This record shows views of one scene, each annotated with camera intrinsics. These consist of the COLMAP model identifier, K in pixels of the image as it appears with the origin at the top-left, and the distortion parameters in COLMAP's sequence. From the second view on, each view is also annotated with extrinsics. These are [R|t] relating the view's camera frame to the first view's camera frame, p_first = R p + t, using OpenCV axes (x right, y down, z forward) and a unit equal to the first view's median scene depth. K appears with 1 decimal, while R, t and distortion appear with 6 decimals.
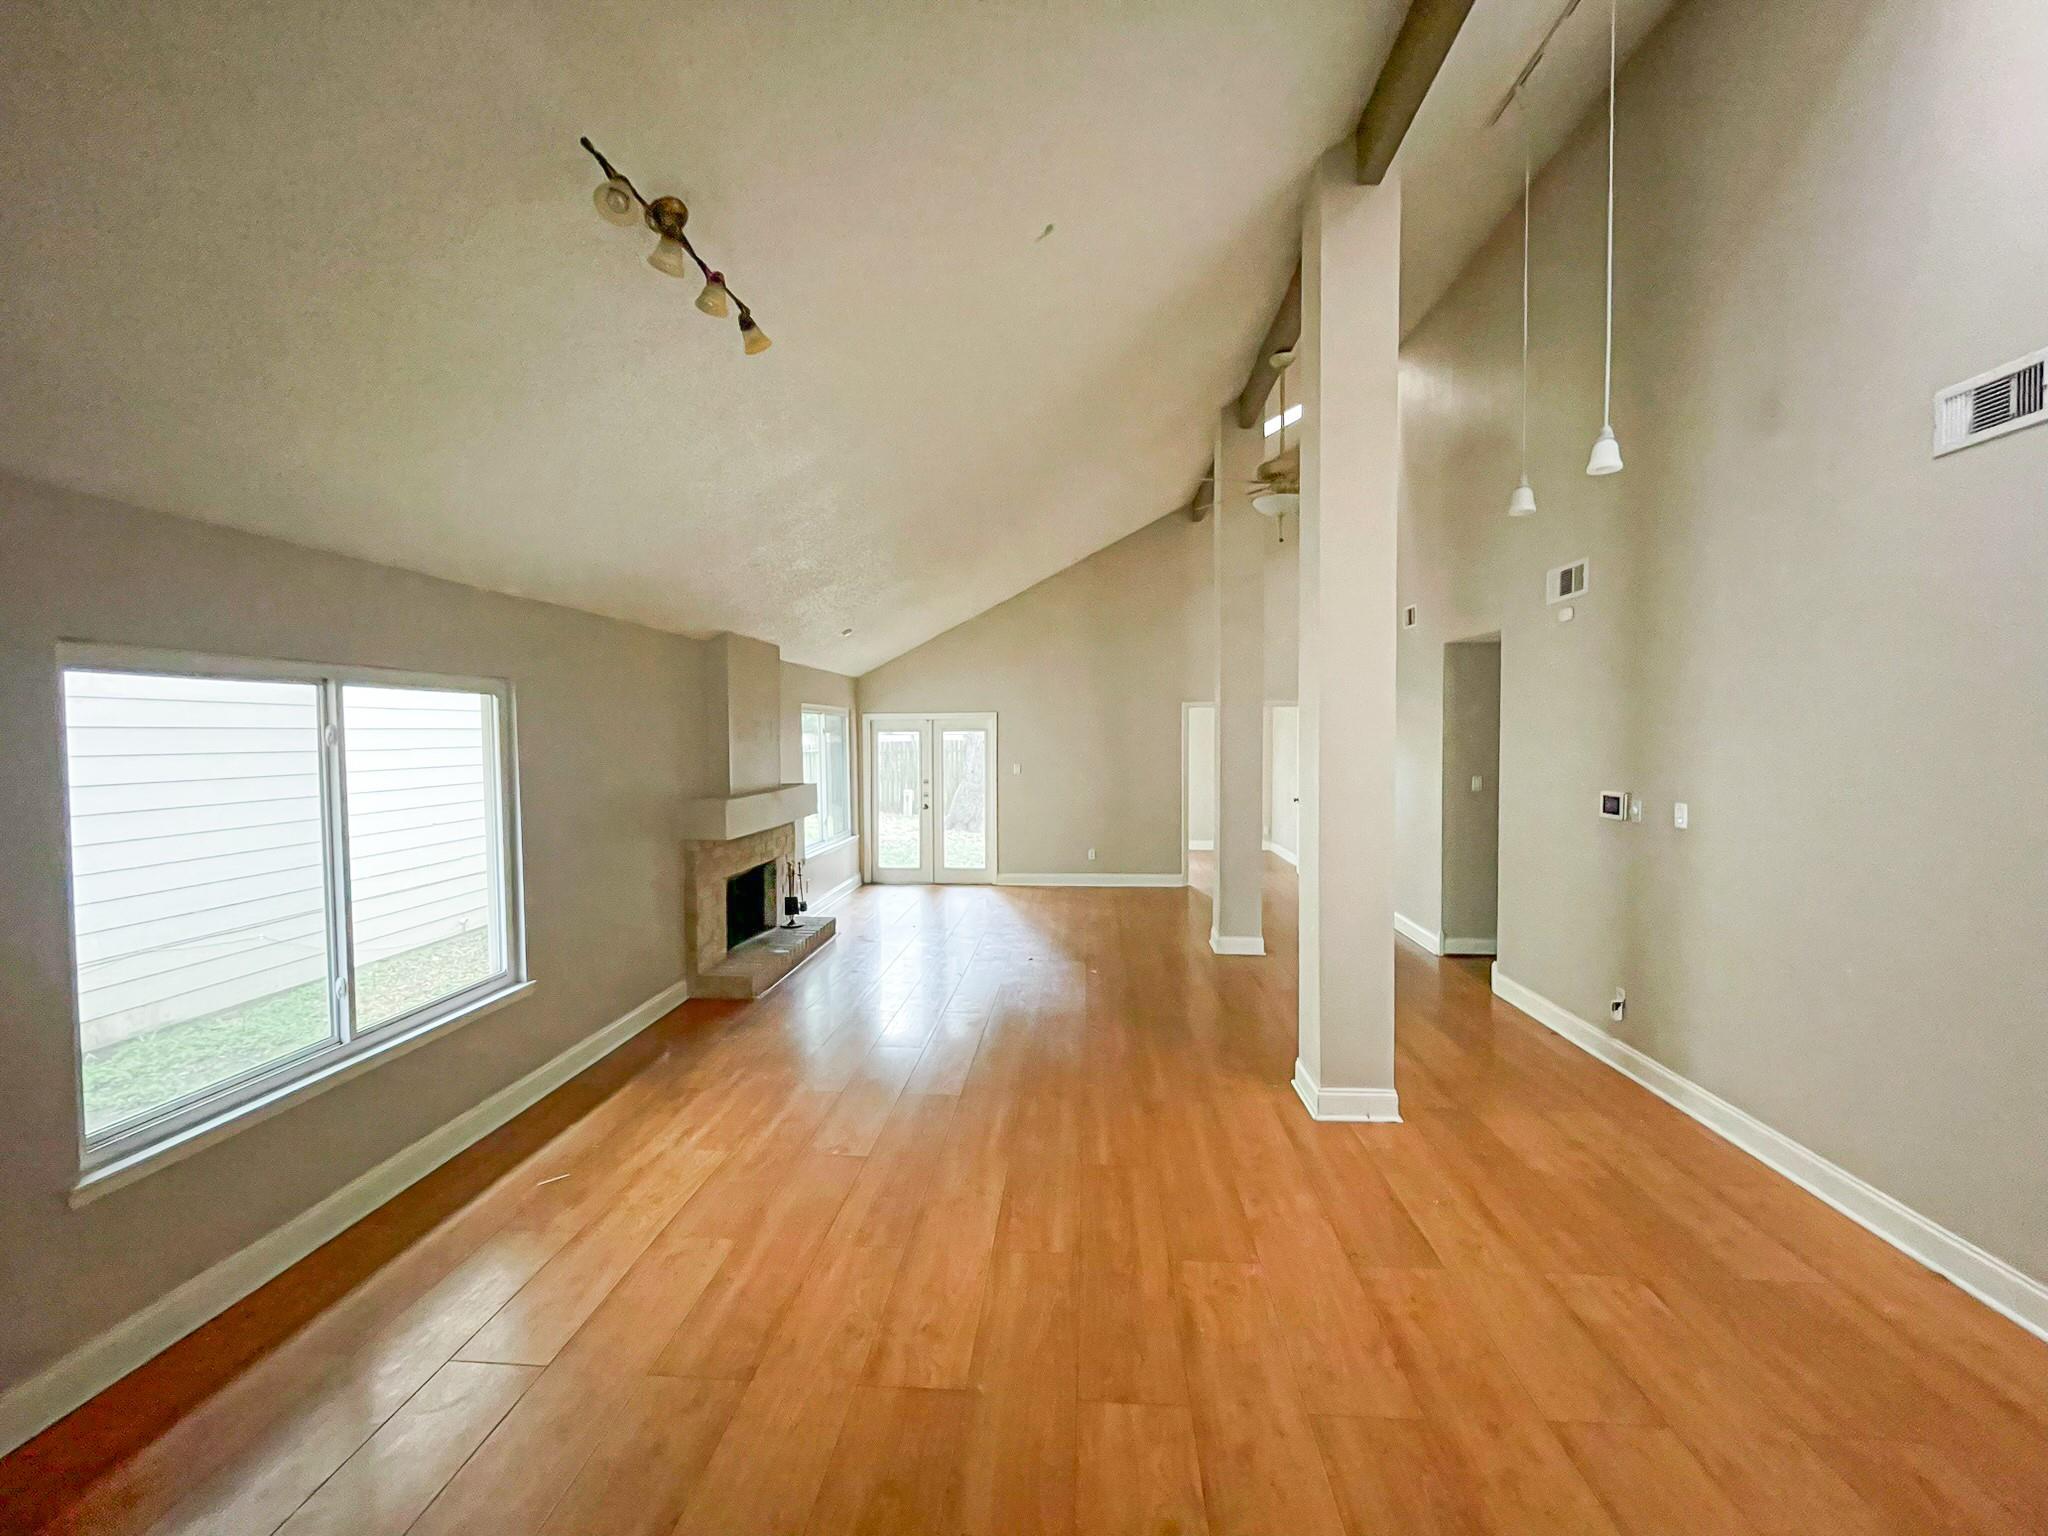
lens RADIAL K [[833.8, 0, 1024.0], [0, 833.8, 768.0], [0, 0, 1]] dist [0.012619, 0.000180]
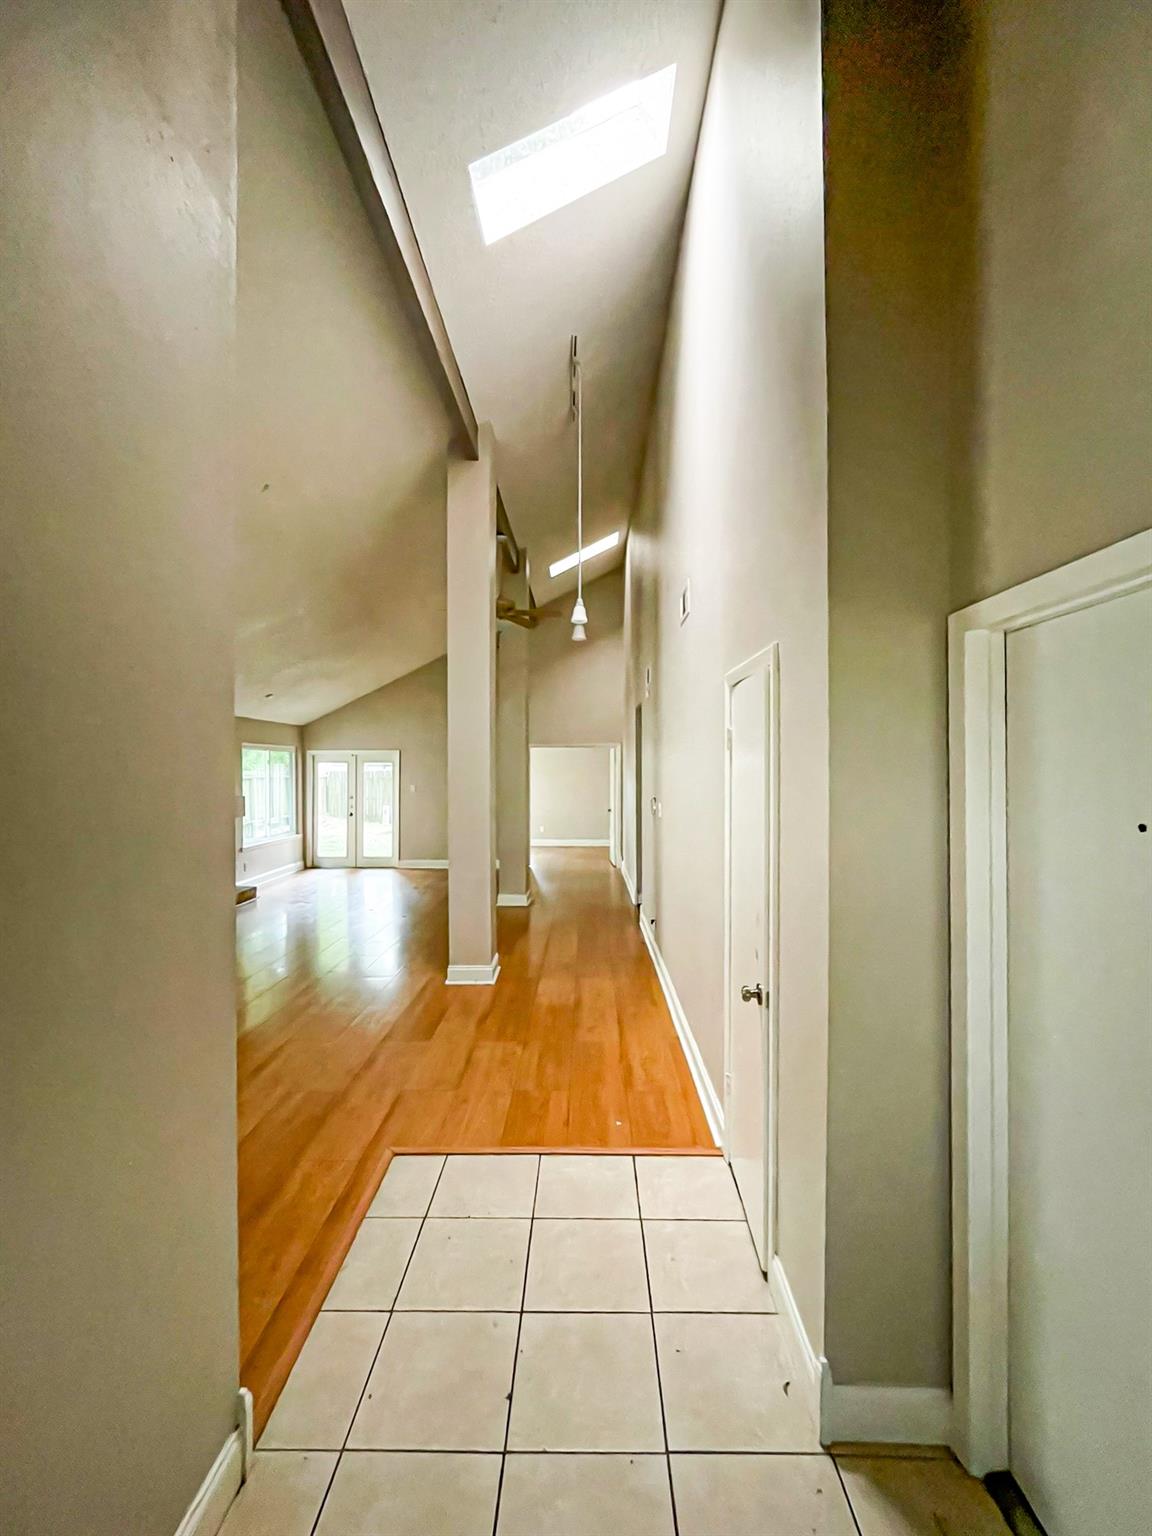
lens RADIAL K [[625.3, 0, 576.0], [0, 625.3, 768.0], [0, 0, 1]] dist [0.012619, 0.000180]
pose [[0.997261, 0.009462, 0.073360, 0.196844], [-0.006334, 0.999065, -0.042760, 0.010110], [-0.073696, 0.042178, 0.996388, -0.125932]]
